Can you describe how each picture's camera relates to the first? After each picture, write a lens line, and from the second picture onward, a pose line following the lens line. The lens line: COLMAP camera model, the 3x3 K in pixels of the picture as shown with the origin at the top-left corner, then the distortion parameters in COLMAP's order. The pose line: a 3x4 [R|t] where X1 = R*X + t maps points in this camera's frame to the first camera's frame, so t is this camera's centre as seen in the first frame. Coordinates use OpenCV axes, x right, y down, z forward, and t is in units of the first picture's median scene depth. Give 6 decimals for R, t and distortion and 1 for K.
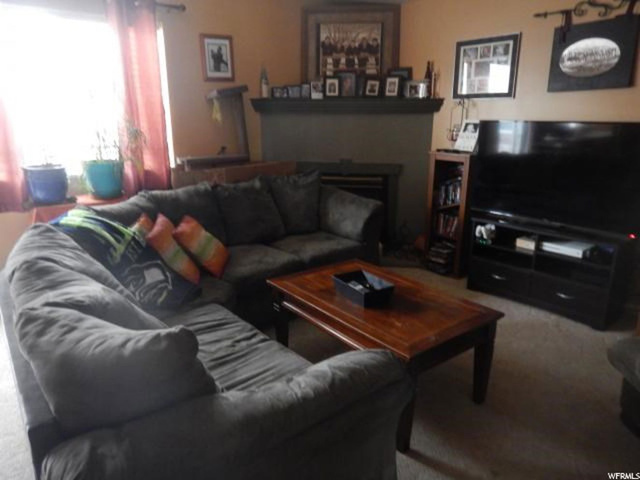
lens RADIAL K [[454.9, 0, 320.0], [0, 454.9, 240.0], [0, 0, 1]] dist [0.003077, -0.002603]
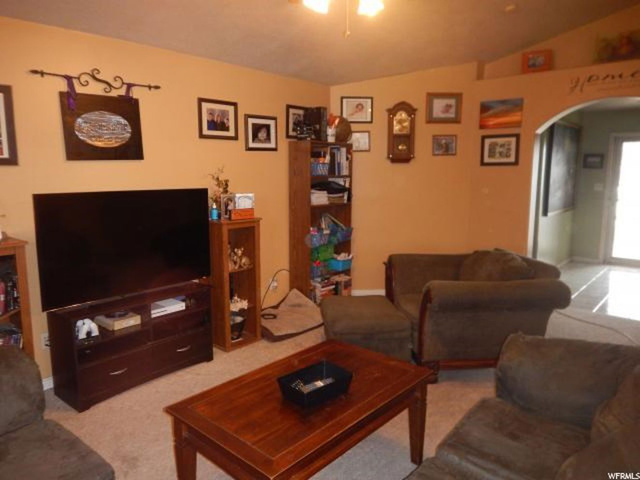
lens RADIAL K [[454.9, 0, 320.0], [0, 454.9, 240.0], [0, 0, 1]] dist [0.003077, -0.002603]
pose [[-0.178275, -0.138992, 0.974115, -0.529343], [0.278926, 0.942228, 0.185489, -0.229455], [-0.943620, 0.304774, -0.129207, 0.776146]]
